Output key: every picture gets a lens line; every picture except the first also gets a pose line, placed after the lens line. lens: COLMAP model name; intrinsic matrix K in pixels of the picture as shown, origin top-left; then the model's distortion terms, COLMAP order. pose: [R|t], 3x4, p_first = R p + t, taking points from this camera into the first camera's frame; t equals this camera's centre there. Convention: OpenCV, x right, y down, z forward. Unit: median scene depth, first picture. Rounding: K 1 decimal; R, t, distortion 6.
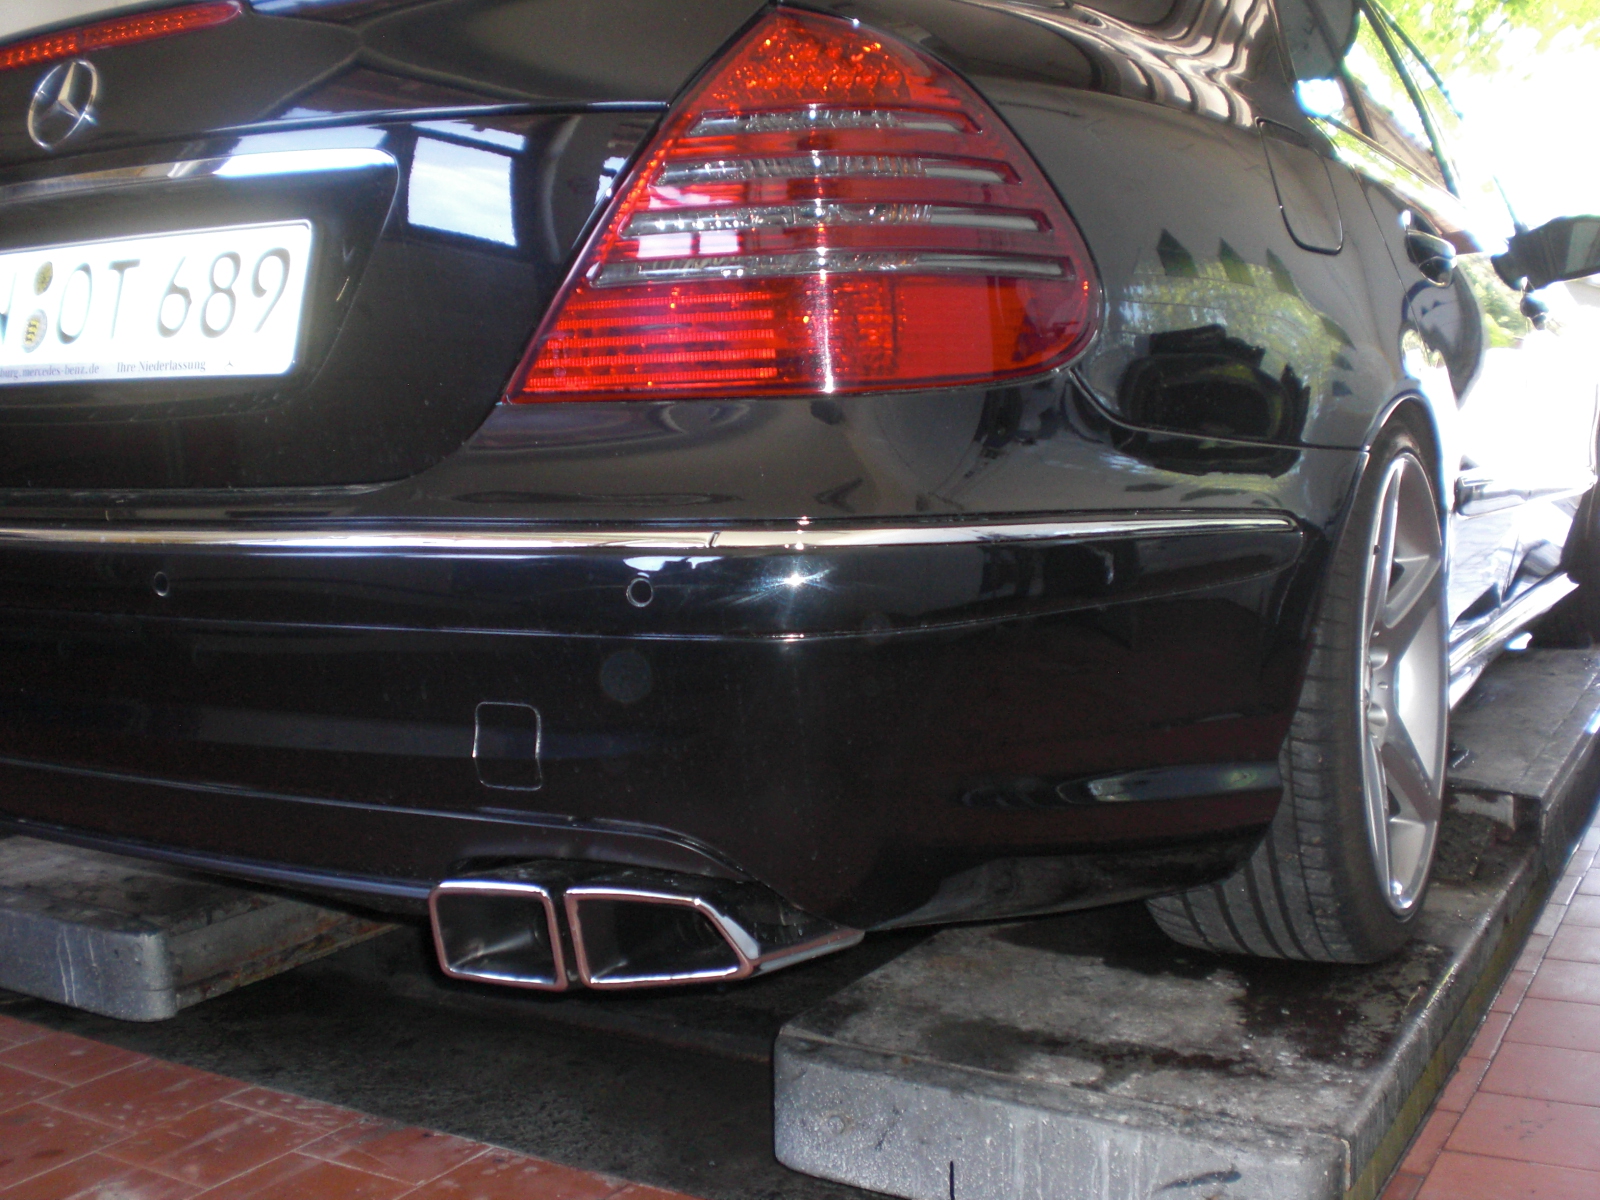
lens RADIAL K [[1790.6, 0, 814.0], [0, 1790.6, 611.9], [0, 0, 1]] dist [-0.045326, -0.205619]
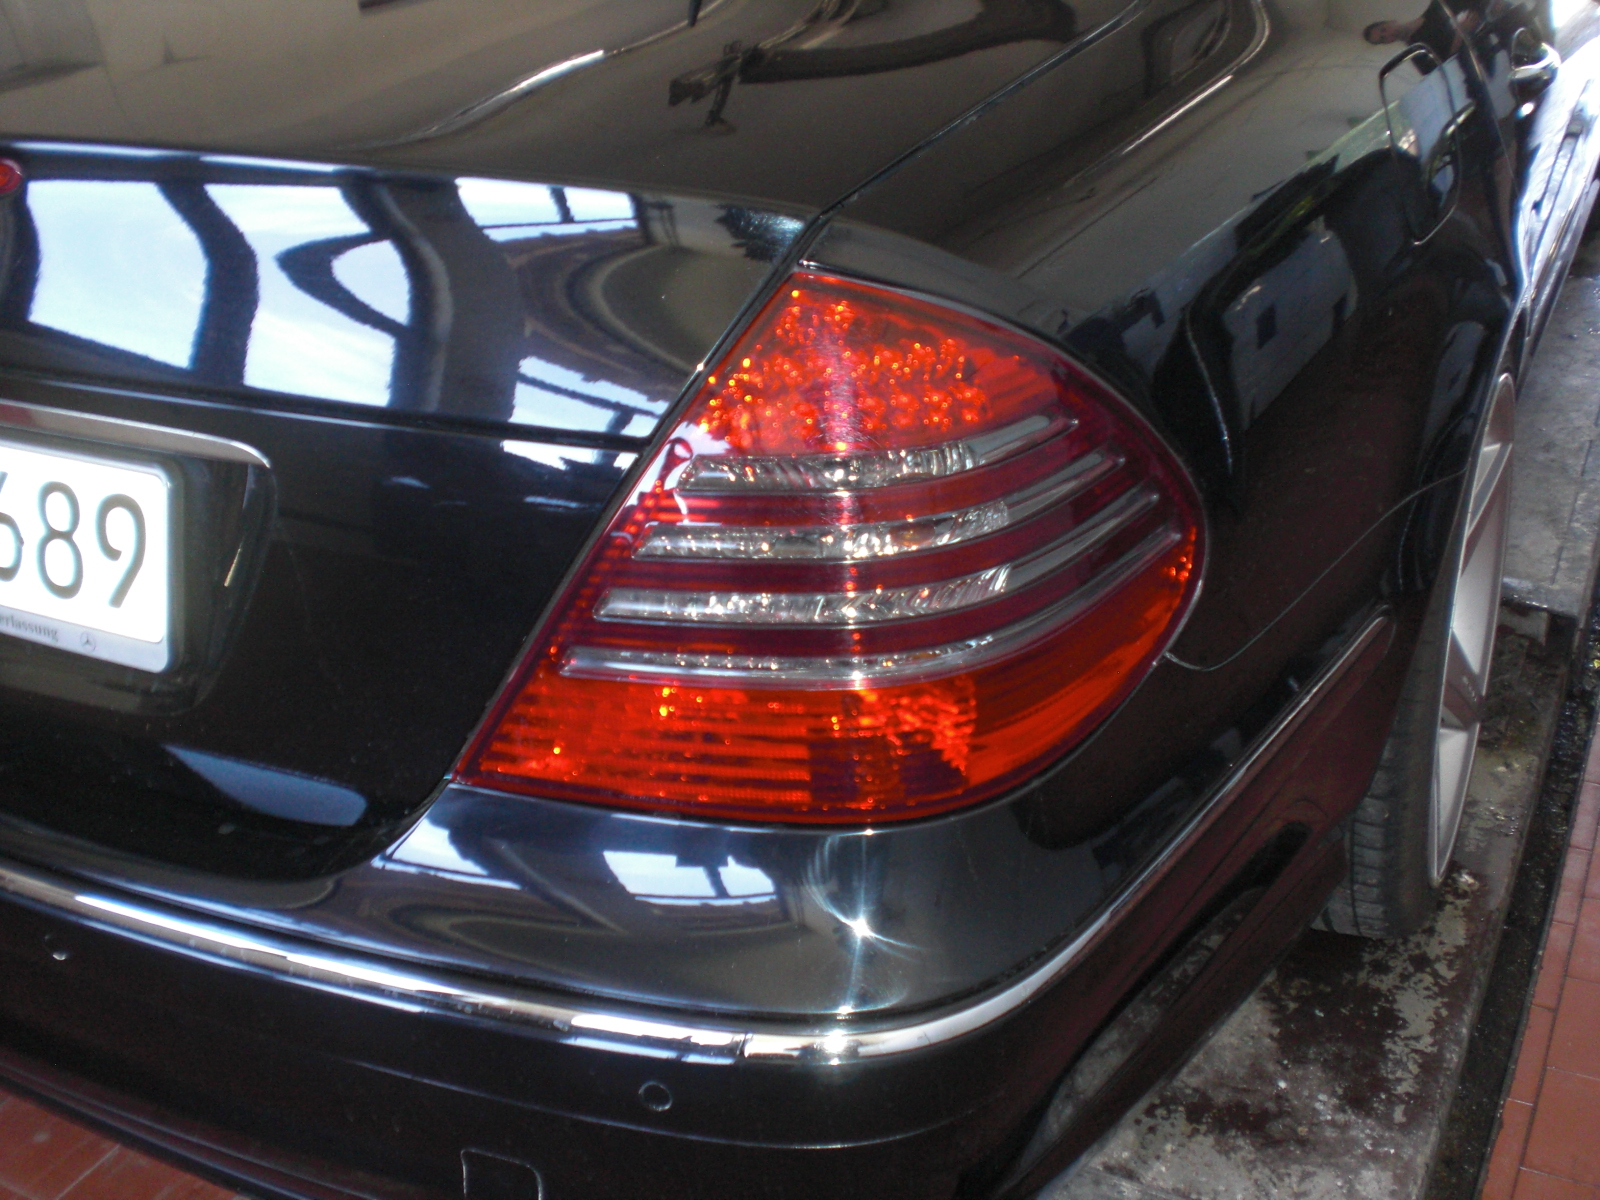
lens RADIAL K [[1801.4, 0, 810.1], [0, 1801.4, 610.6], [0, 0, 1]] dist [-0.059705, -0.193203]
pose [[0.998730, -0.038011, 0.033072, -0.031948], [0.023811, 0.934547, 0.355043, -0.348932], [-0.044402, -0.353804, 0.934265, 0.218634]]
